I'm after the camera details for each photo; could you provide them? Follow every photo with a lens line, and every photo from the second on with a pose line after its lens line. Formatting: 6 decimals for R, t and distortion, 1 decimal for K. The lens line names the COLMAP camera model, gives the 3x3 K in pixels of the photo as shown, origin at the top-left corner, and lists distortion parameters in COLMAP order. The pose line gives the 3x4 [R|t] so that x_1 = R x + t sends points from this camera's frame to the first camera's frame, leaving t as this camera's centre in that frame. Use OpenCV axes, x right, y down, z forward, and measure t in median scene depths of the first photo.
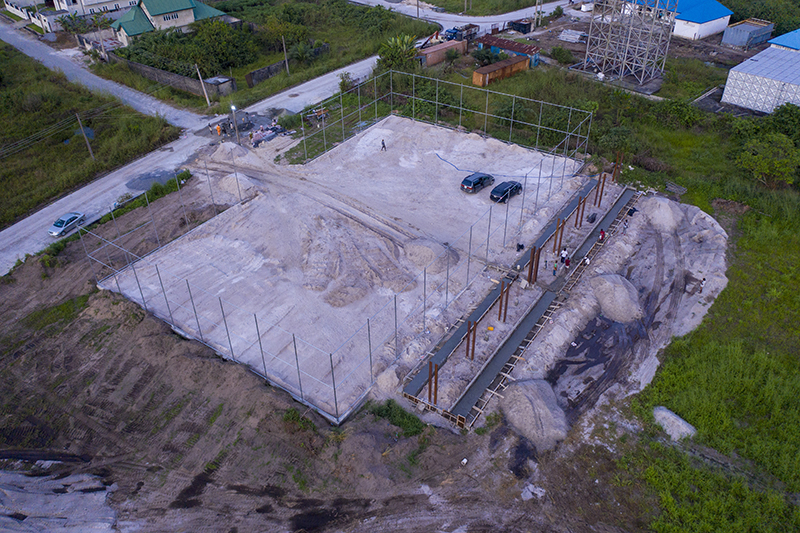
lens RADIAL K [[628.8, 0, 398.4], [0, 628.8, 267.4], [0, 0, 1]] dist [-0.014723, 0.007146]
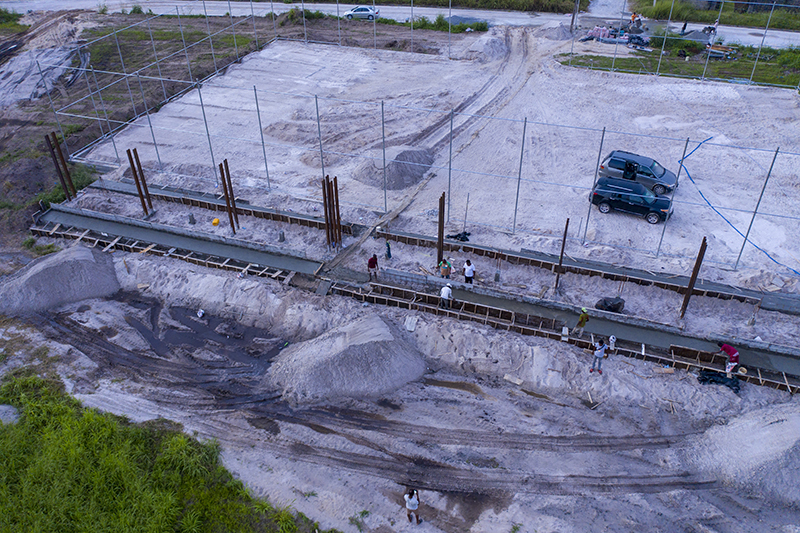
lens RADIAL K [[628.8, 0, 402.5], [0, 628.8, 264.3], [0, 0, 1]] dist [-0.014723, 0.007146]
pose [[0.265189, 0.568365, -0.778868, 0.722262], [-0.558882, 0.748858, 0.356178, -0.210858], [0.785701, 0.340841, 0.516238, 0.802430]]
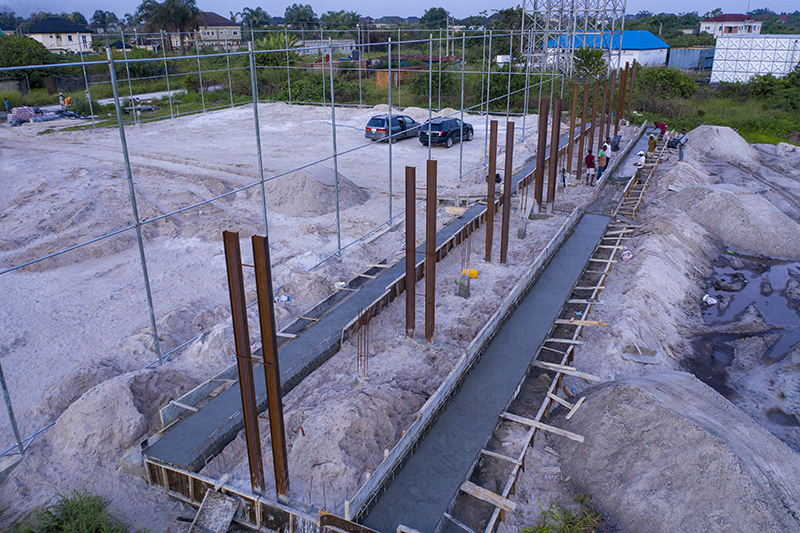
lens RADIAL K [[628.8, 0, 401.2], [0, 628.8, 265.2], [0, 0, 1]] dist [-0.014723, 0.007146]
pose [[0.988487, -0.047711, 0.143589, 0.060077], [0.083221, 0.963986, -0.252598, 0.170650], [-0.126366, 0.261640, 0.956858, 0.660487]]
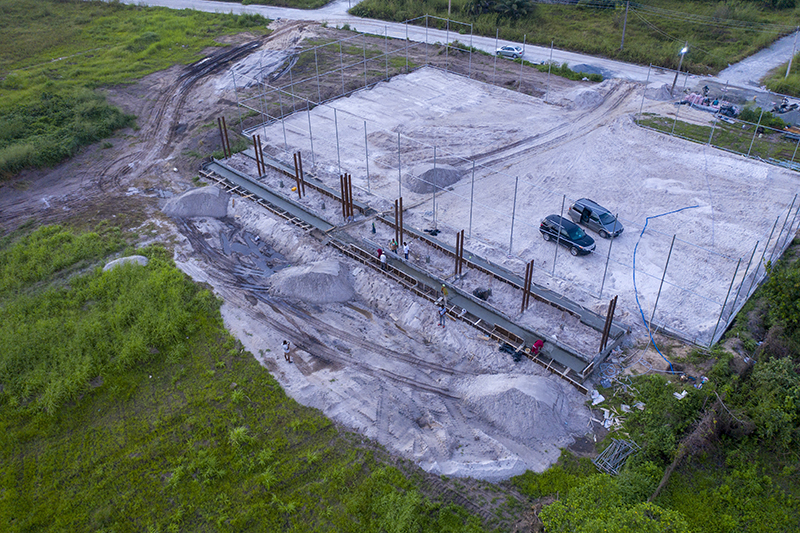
lens RADIAL K [[628.8, 0, 400.2], [0, 628.8, 268.2], [0, 0, 1]] dist [-0.014723, 0.007146]
pose [[-0.161186, 0.587230, -0.793208, 1.000277], [-0.565183, 0.603952, 0.561969, -0.499049], [0.809066, 0.538890, 0.234544, 0.939892]]
